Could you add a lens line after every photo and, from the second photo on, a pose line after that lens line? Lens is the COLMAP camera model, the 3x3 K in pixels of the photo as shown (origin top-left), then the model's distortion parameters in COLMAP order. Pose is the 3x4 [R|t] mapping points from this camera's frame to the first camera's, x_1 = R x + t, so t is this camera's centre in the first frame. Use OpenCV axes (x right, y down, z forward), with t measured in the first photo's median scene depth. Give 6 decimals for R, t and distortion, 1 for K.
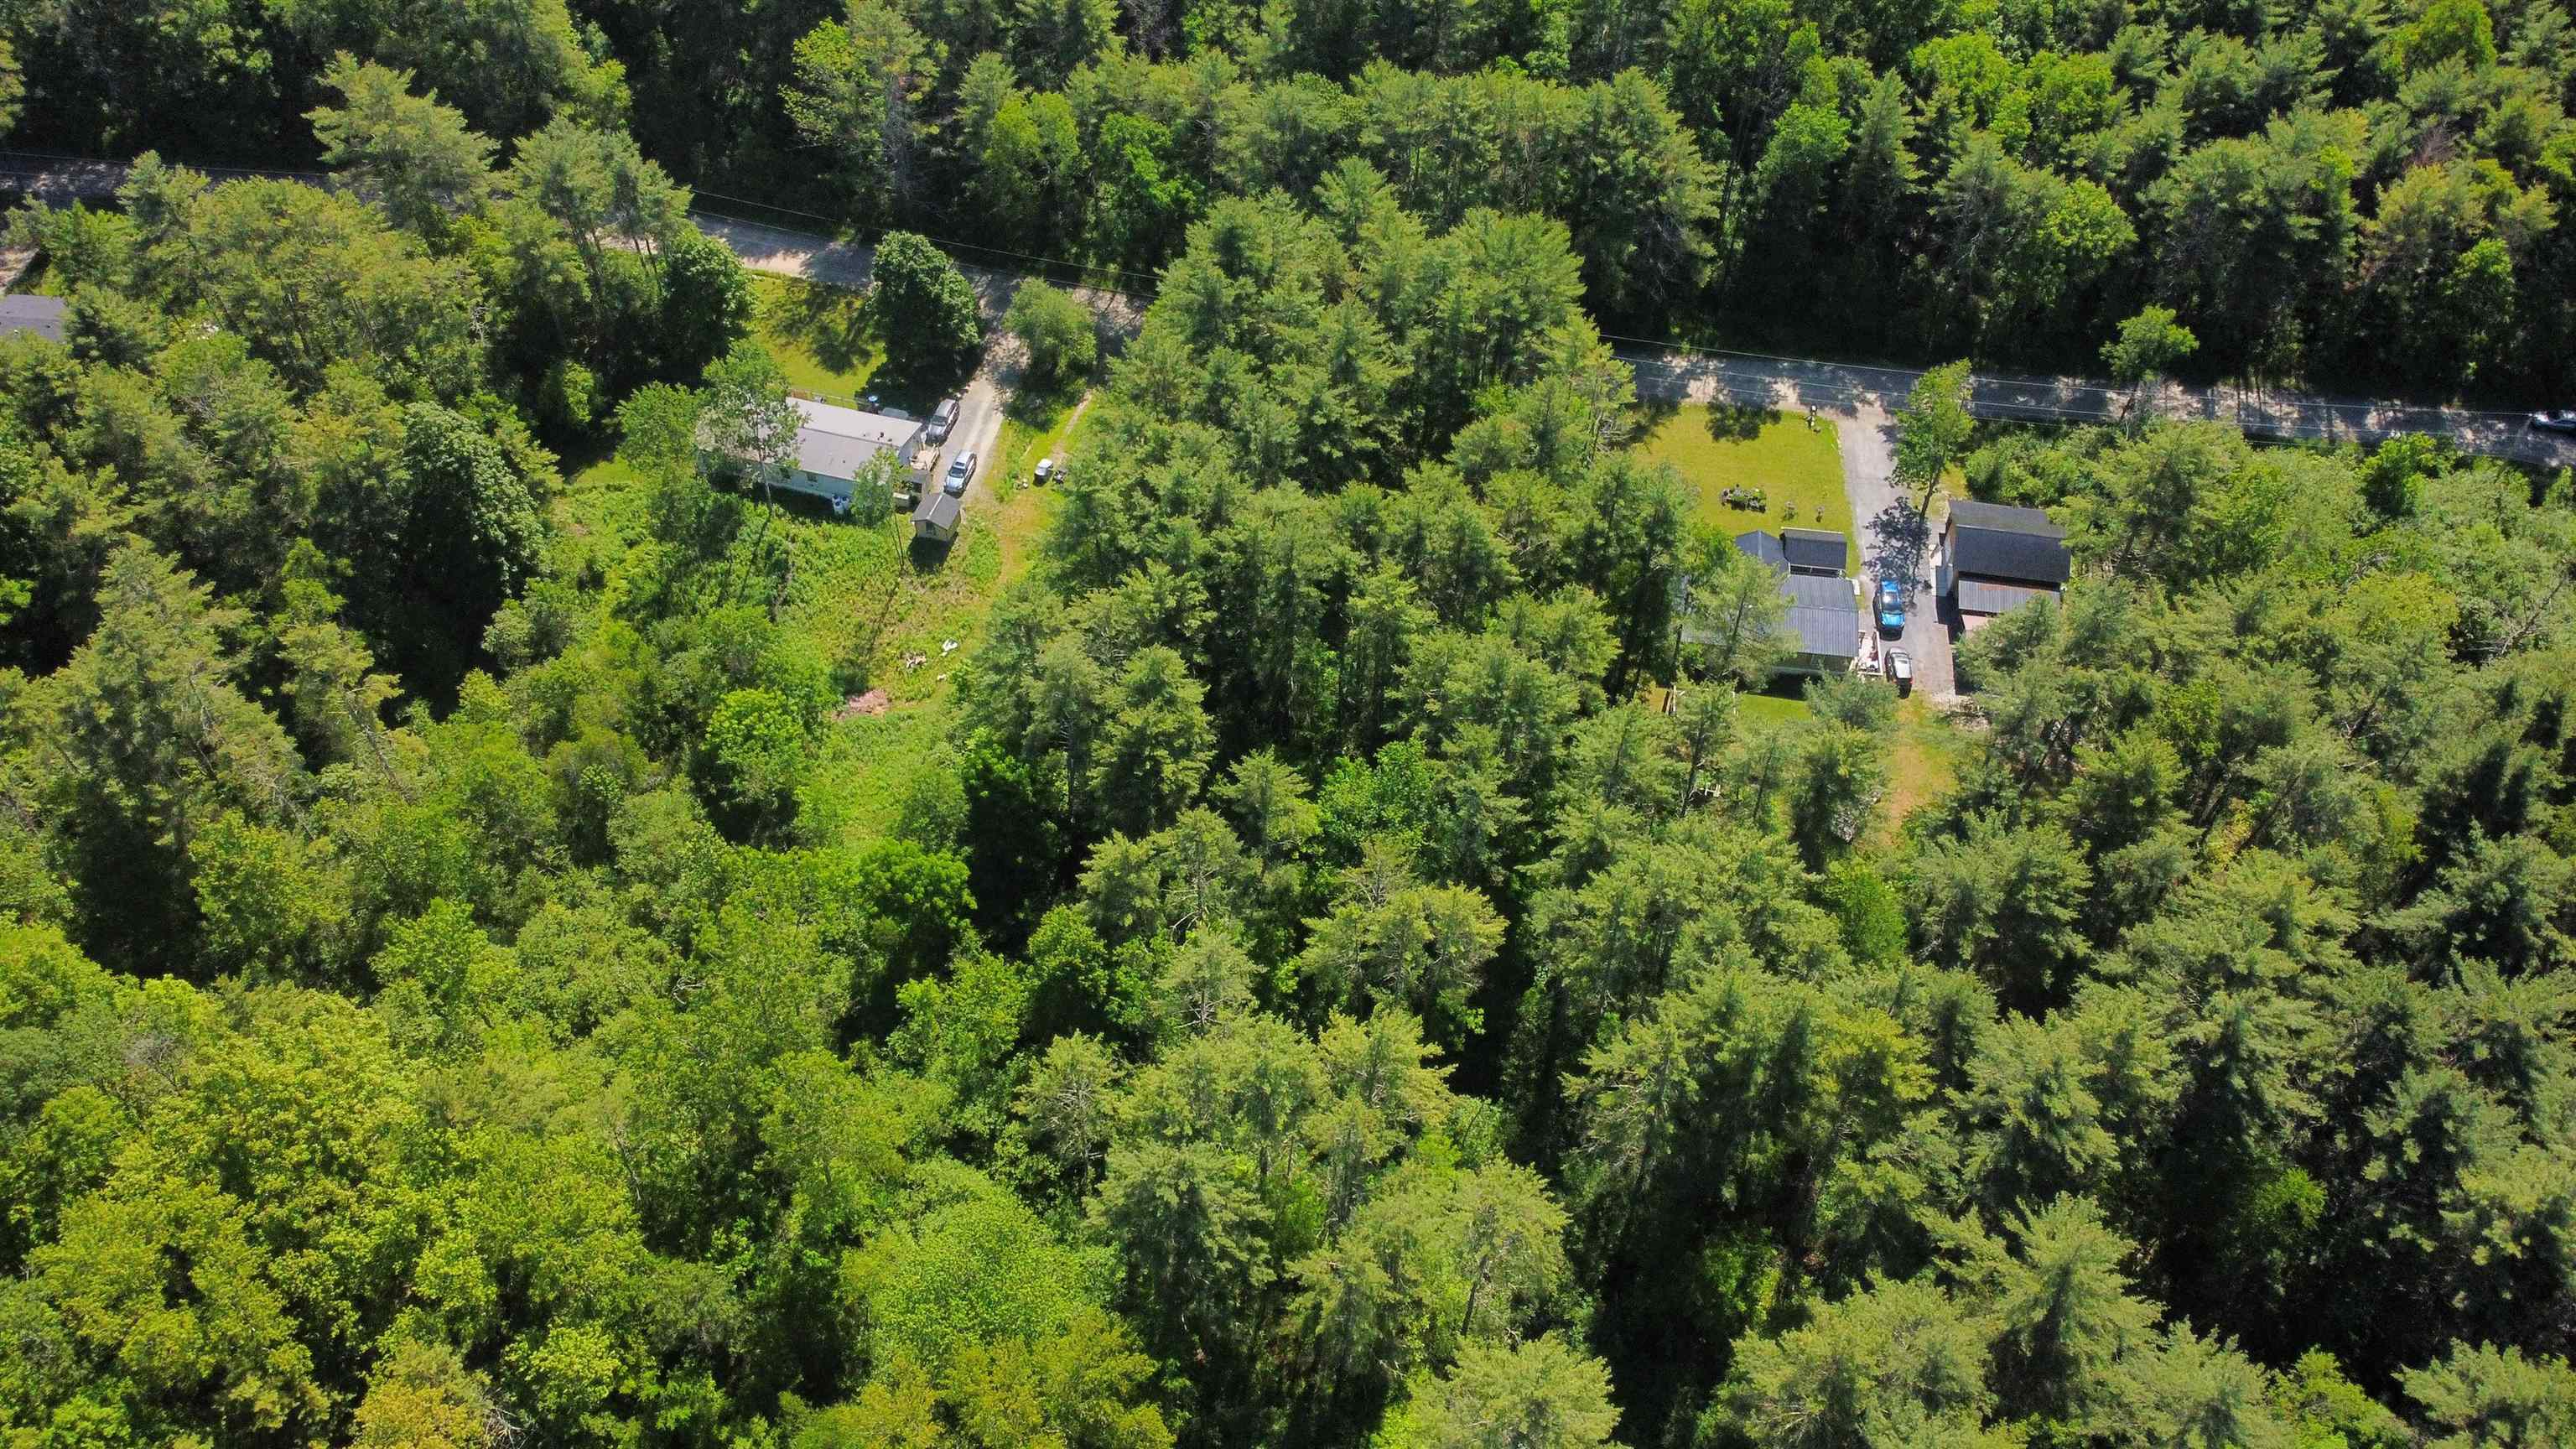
lens RADIAL K [[1941.1, 0, 1294.3], [0, 1941.1, 704.5], [0, 0, 1]] dist [0.007271, -0.008751]
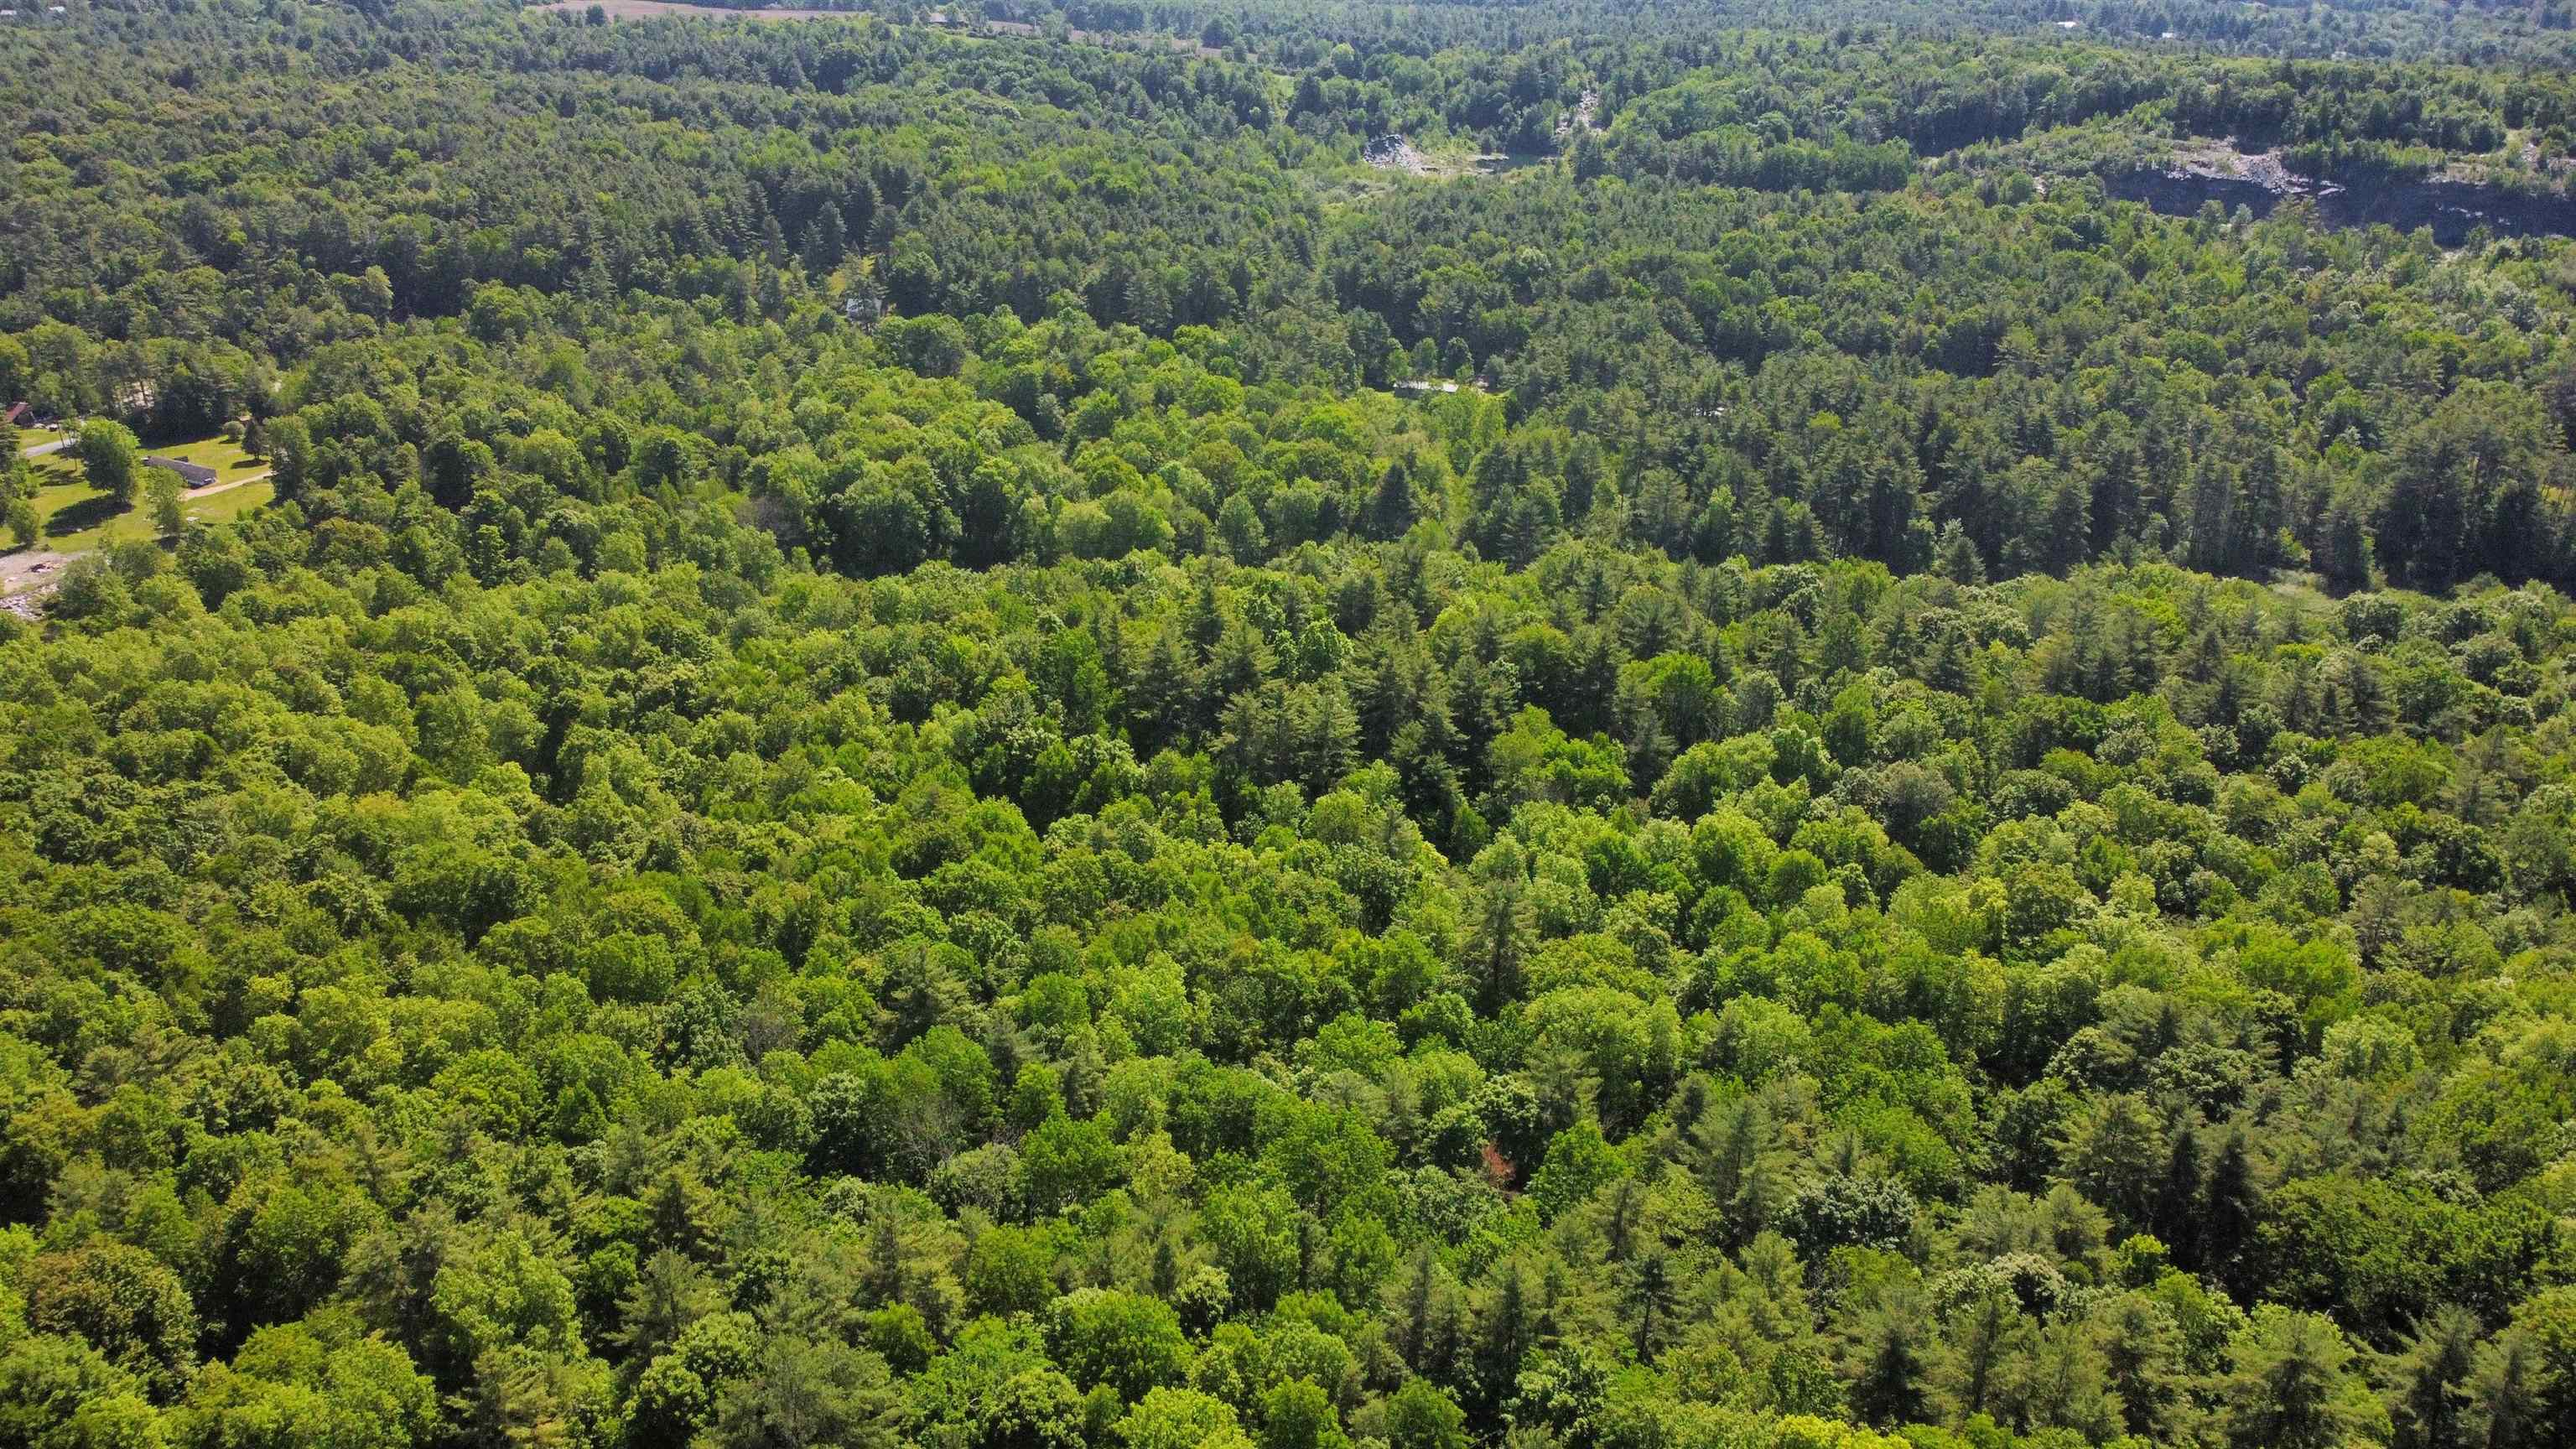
lens RADIAL K [[1941.1, 0, 1272.1], [0, 1941.1, 728.6], [0, 0, 1]] dist [0.007271, -0.008751]
pose [[0.998438, 0.026261, -0.049314, -0.336951], [-0.044923, 0.902121, -0.429139, 1.818904], [0.033217, 0.430684, 0.901891, -1.744044]]
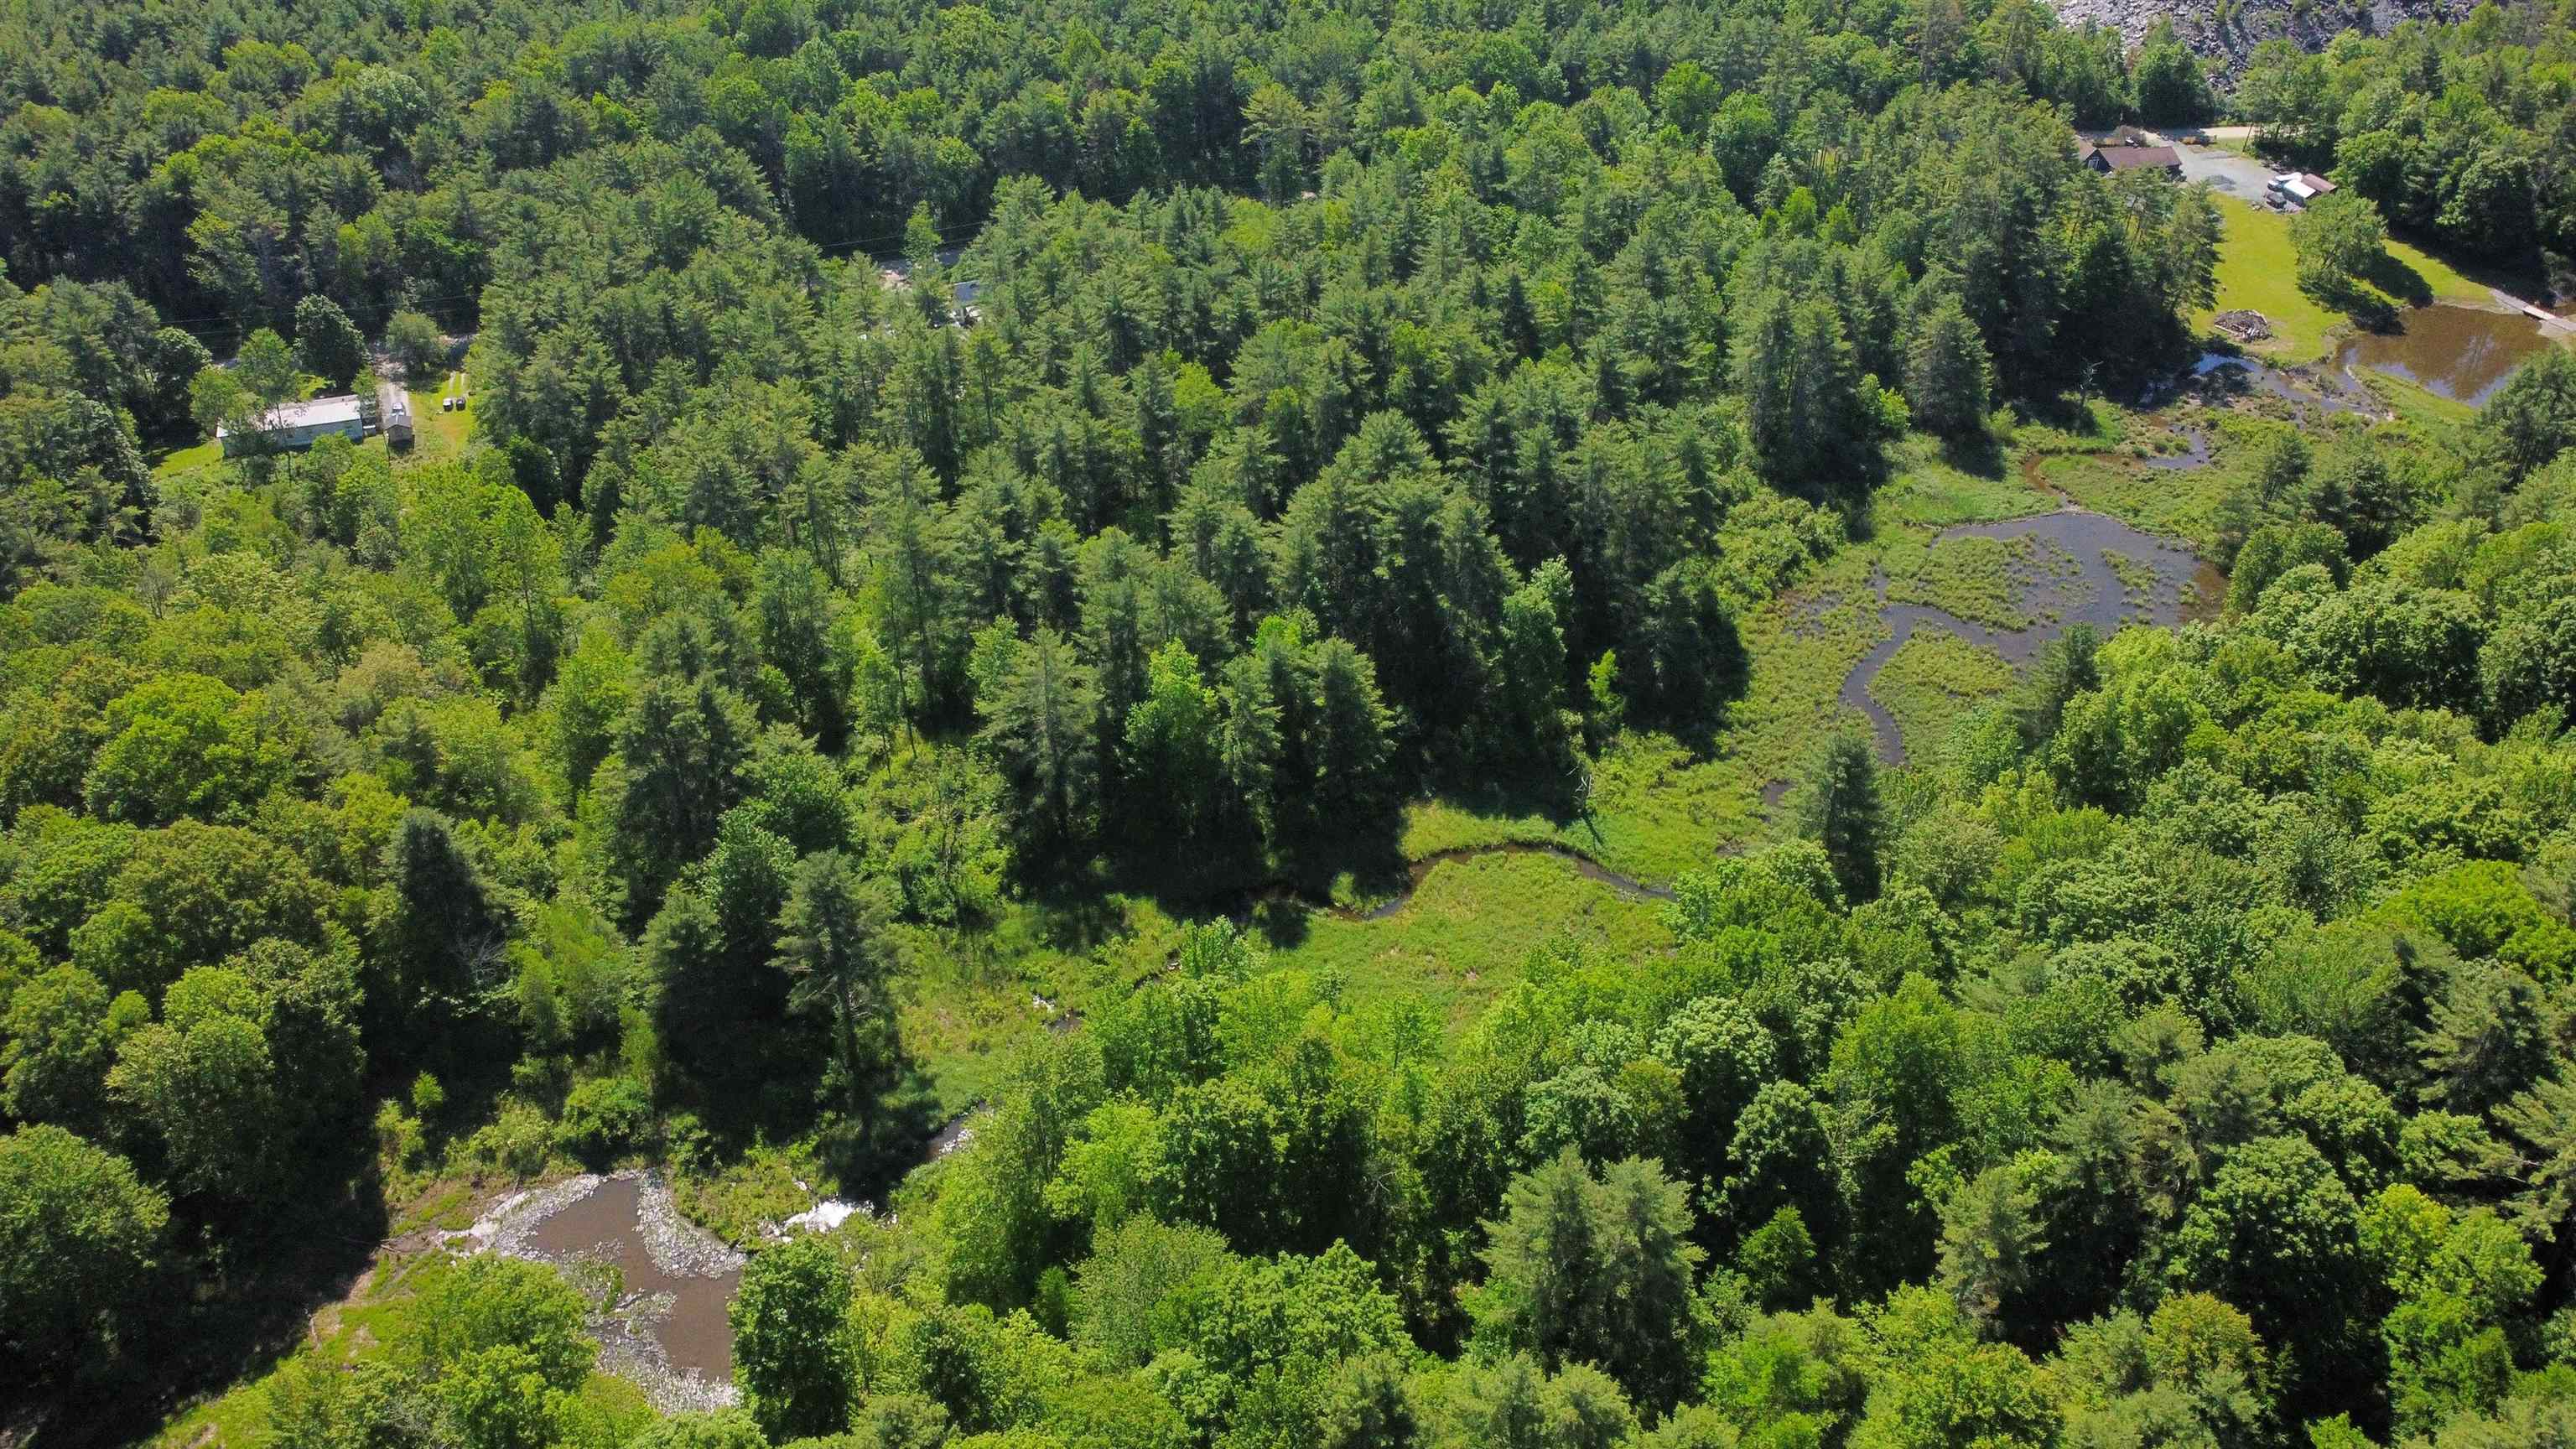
lens RADIAL K [[1941.1, 0, 1277.8], [0, 1941.1, 722.8], [0, 0, 1]] dist [0.007271, -0.008751]
pose [[0.833802, -0.322000, 0.448432, -0.373421], [0.425161, 0.892680, -0.149537, 0.681130], [-0.352155, 0.315339, 0.881220, -0.639135]]
